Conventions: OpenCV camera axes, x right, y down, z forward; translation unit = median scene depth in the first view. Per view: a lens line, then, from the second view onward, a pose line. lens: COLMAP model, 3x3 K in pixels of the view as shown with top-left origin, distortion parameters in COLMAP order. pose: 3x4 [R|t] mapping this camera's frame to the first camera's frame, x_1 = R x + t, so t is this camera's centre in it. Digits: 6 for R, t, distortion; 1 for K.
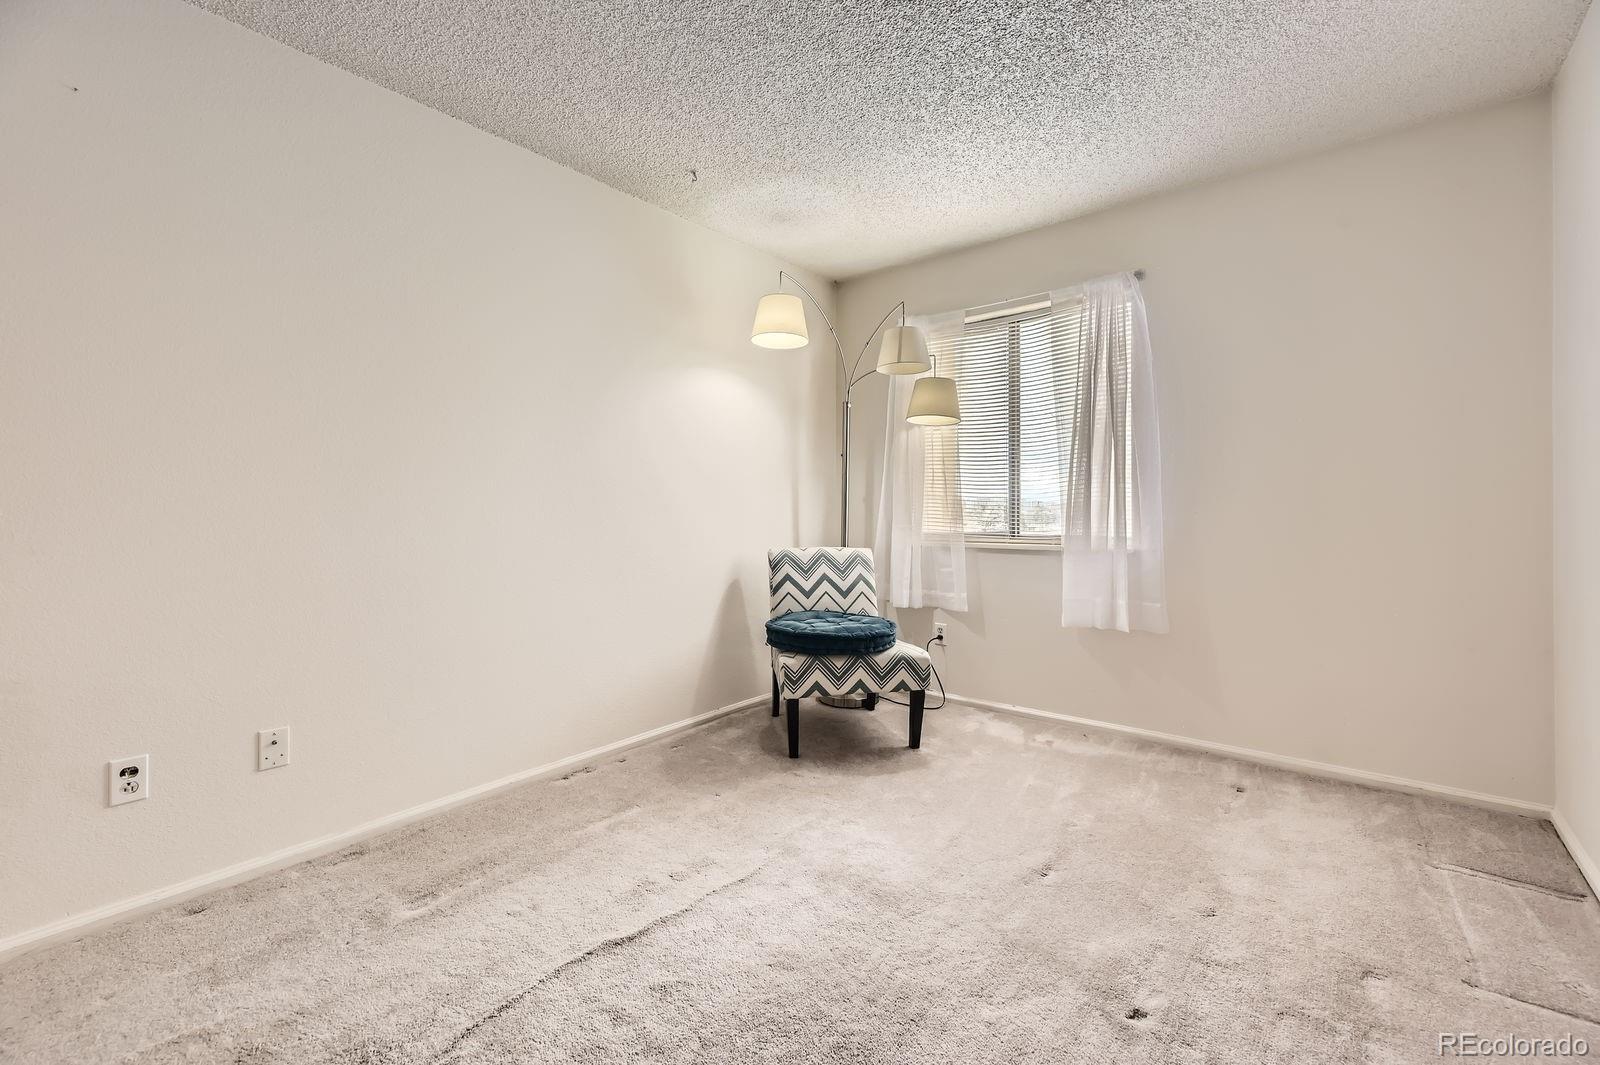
lens RADIAL K [[651.2, 0, 827.5], [0, 651.2, 502.2], [0, 0, 1]] dist [0.013820, -0.000170]
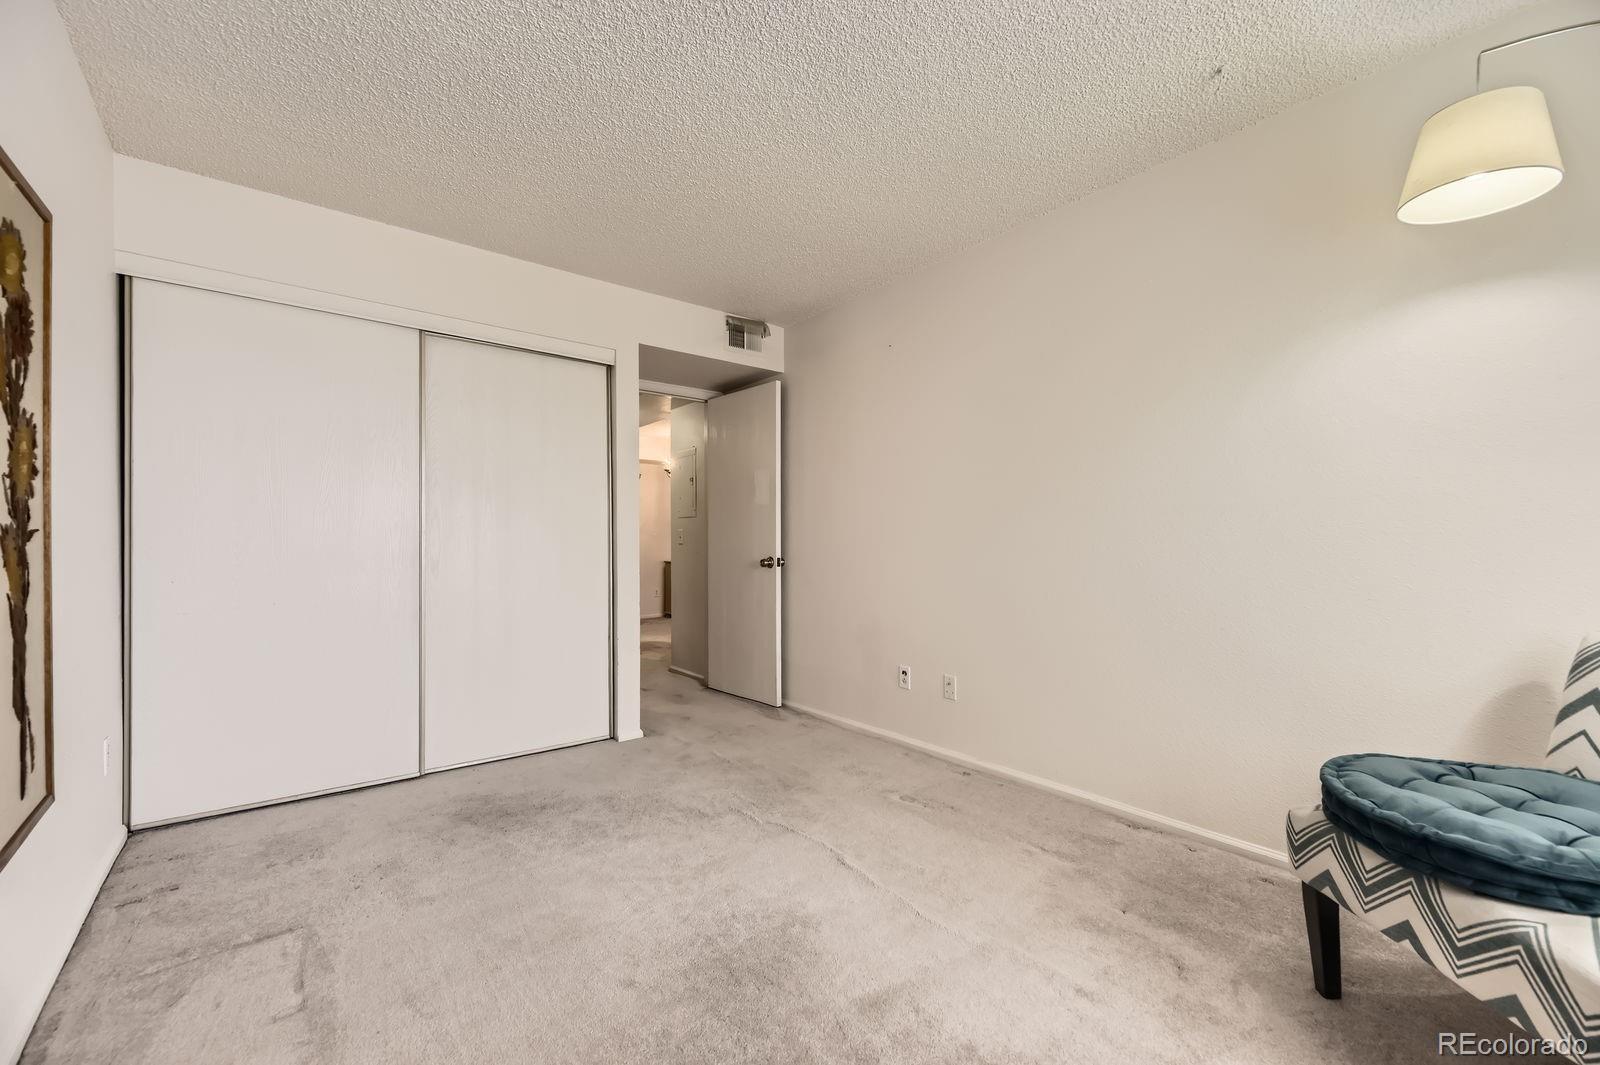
lens RADIAL K [[668.9, 0, 800.0], [0, 668.9, 532.5], [0, 0, 1]] dist [0.000685, -0.000017]
pose [[-0.214641, -0.005404, -0.976678, 0.530620], [0.011982, 0.999895, -0.008166, -0.002061], [0.976619, -0.013456, -0.214554, 0.606859]]
